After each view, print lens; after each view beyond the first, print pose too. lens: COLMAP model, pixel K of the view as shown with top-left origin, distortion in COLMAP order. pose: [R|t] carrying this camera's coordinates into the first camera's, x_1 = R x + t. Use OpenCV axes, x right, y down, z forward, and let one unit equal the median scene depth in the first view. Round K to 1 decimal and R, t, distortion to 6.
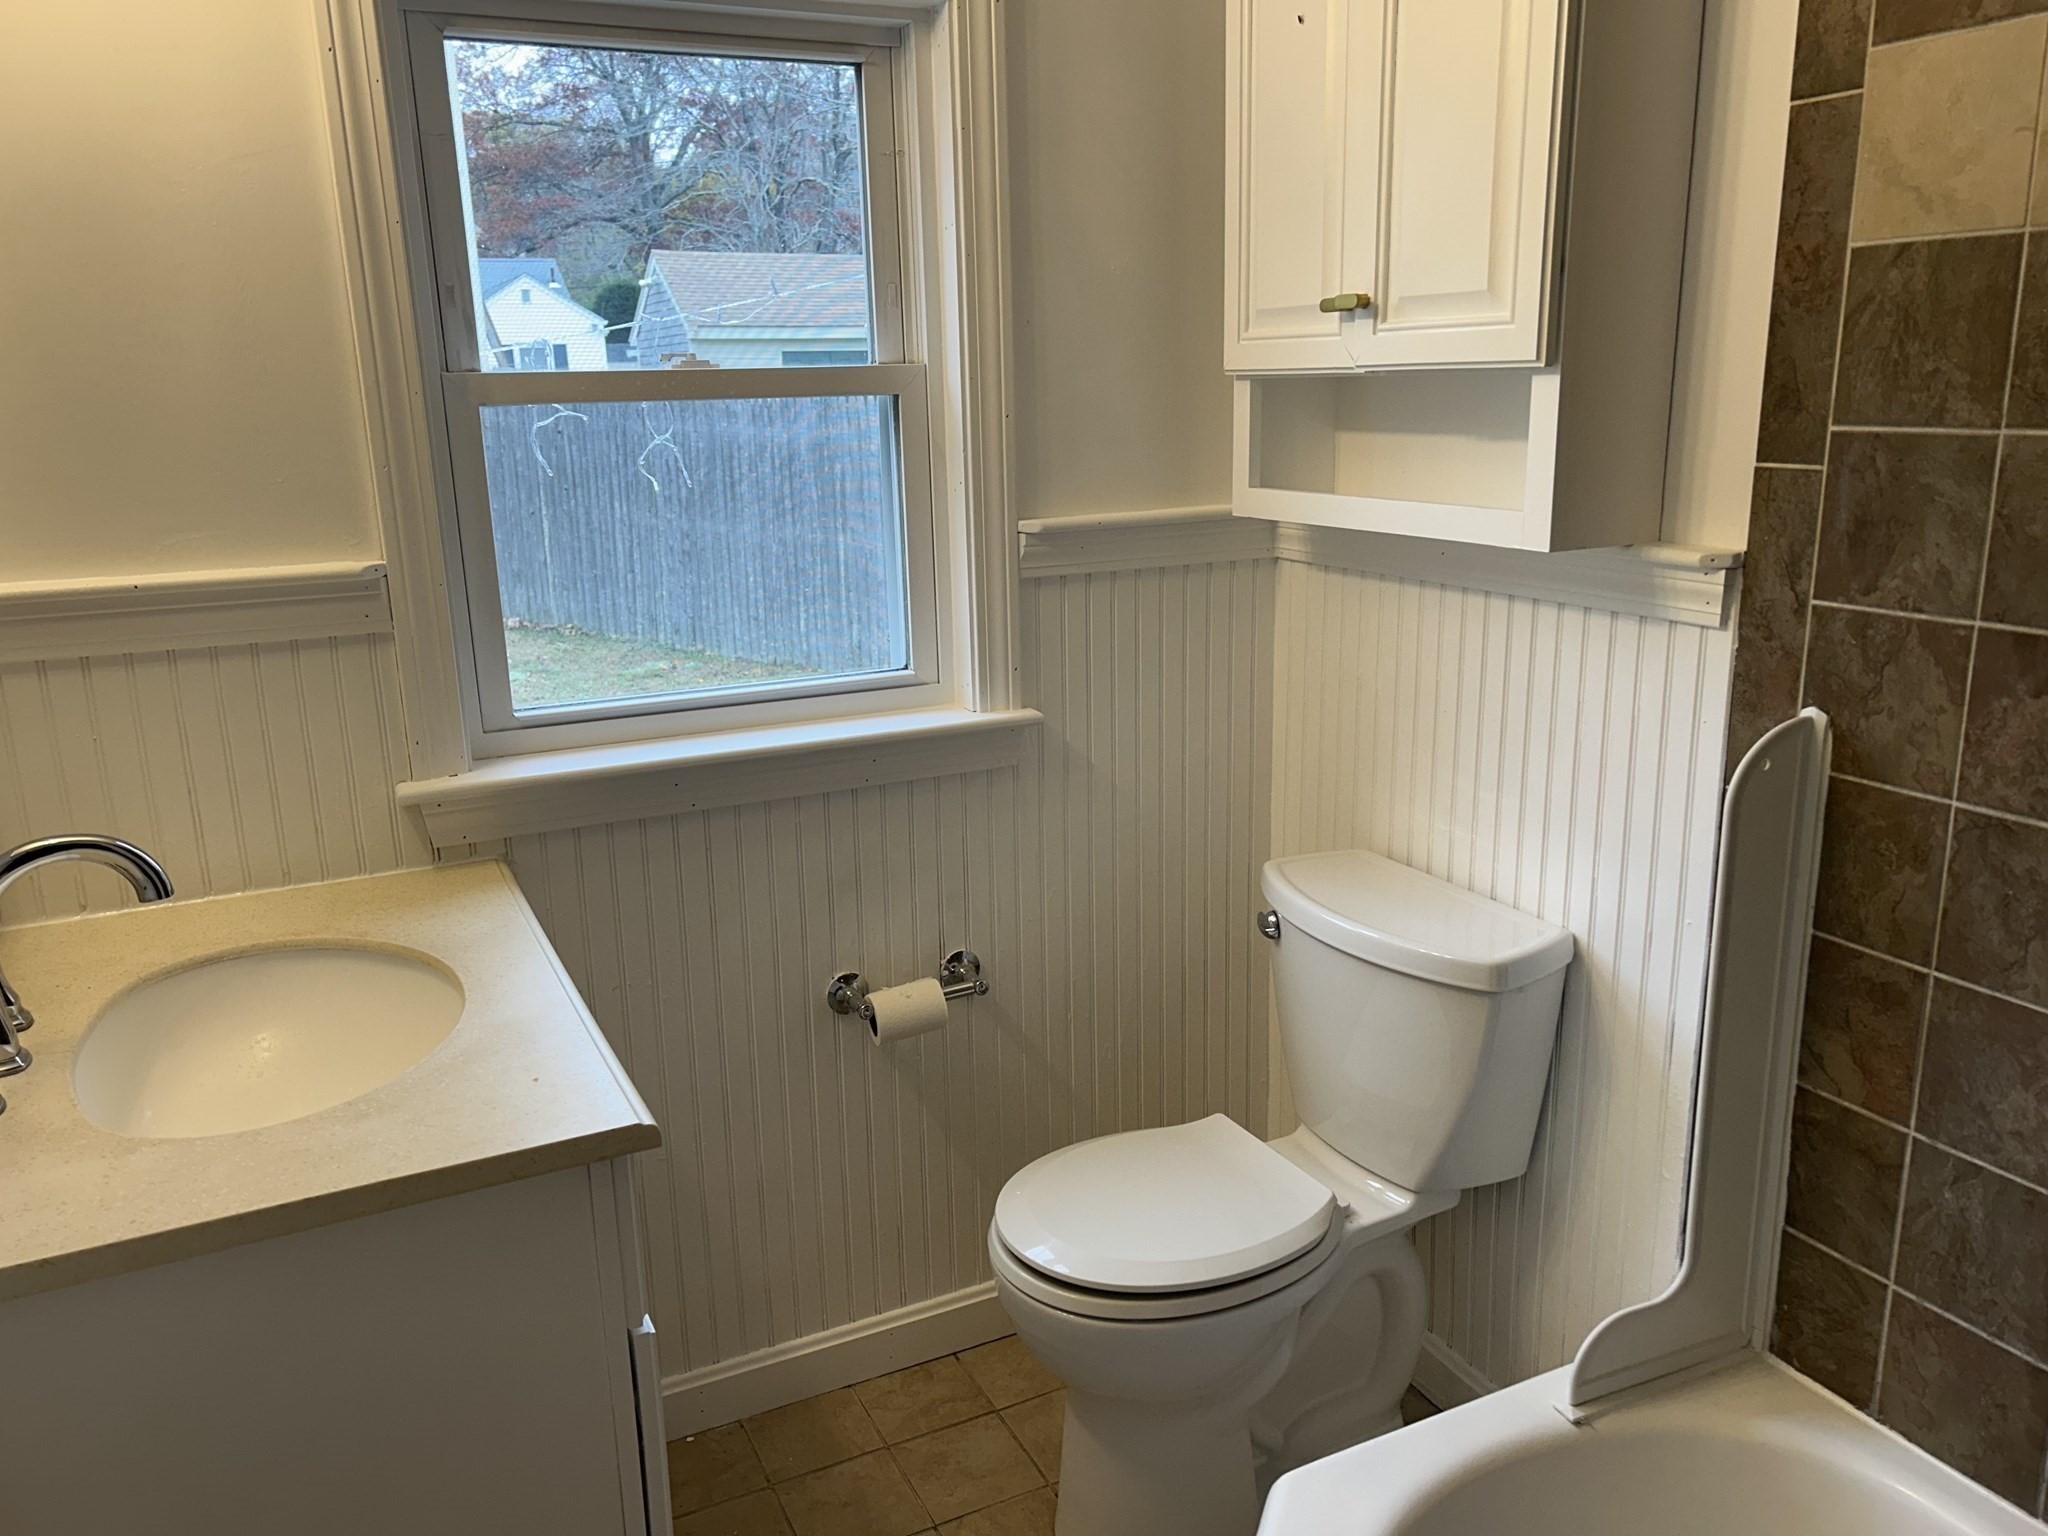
lens RADIAL K [[1540.2, 0, 1039.9], [0, 1540.2, 768.4], [0, 0, 1]] dist [0.046374, -0.057880]
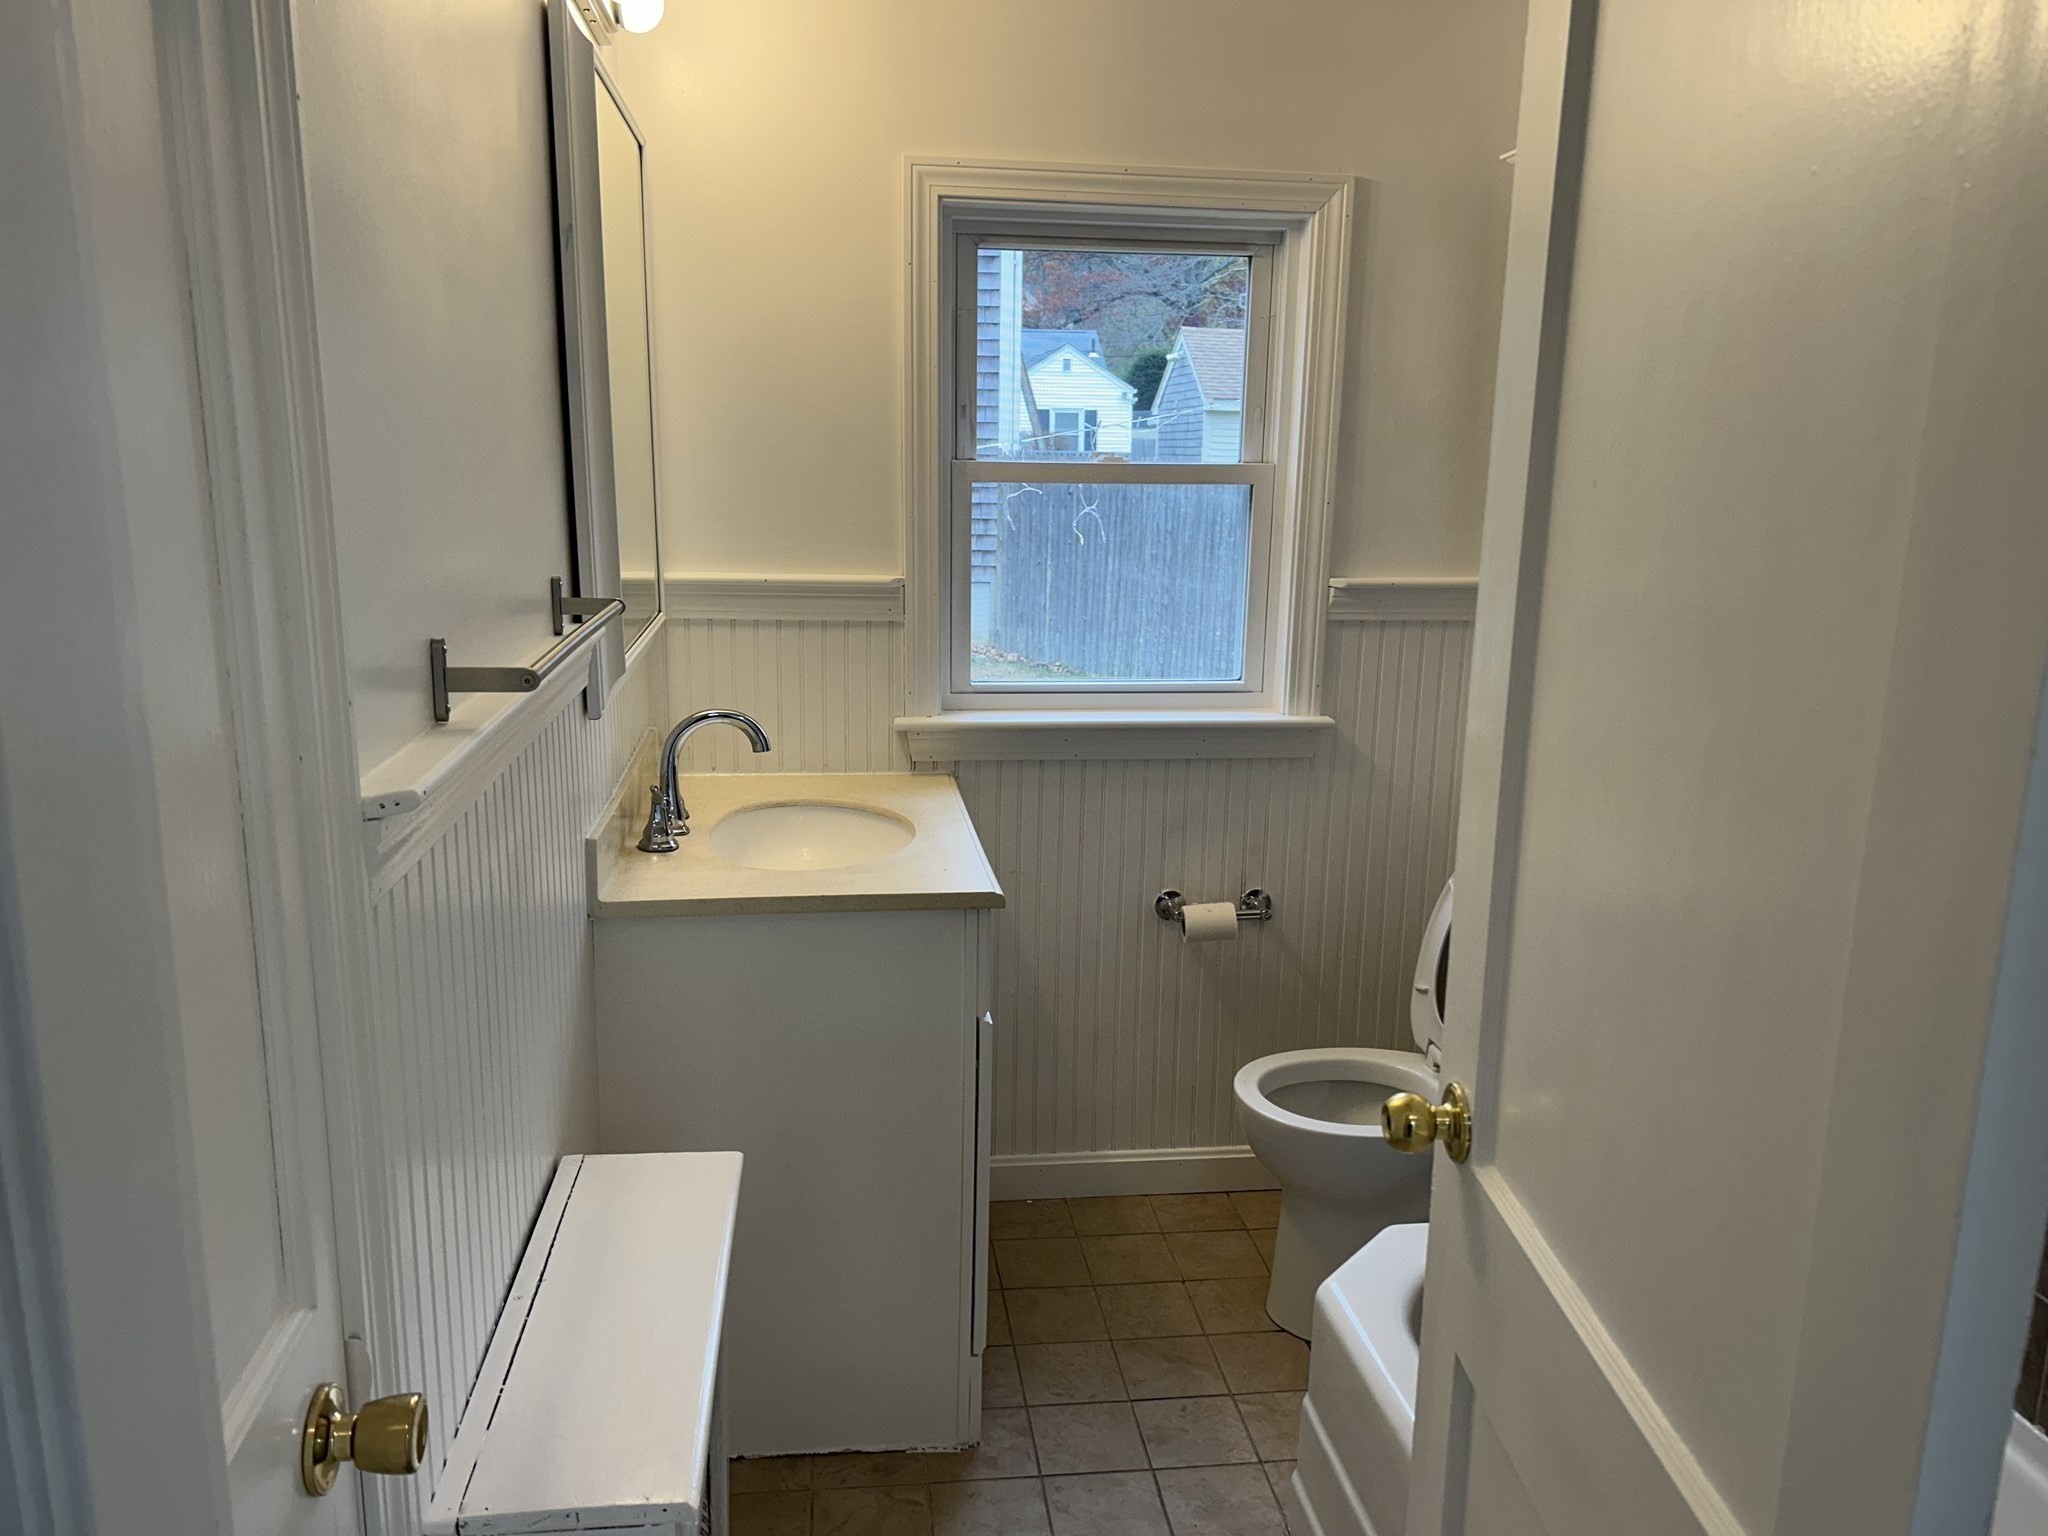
lens RADIAL K [[1540.2, 0, 1020.9], [0, 1540.2, 775.3], [0, 0, 1]] dist [0.046374, -0.057880]
pose [[0.943454, 0.105670, -0.314209, 0.174101], [-0.117530, 0.992888, -0.018987, 0.071116], [0.309968, 0.054843, 0.949164, -0.377390]]
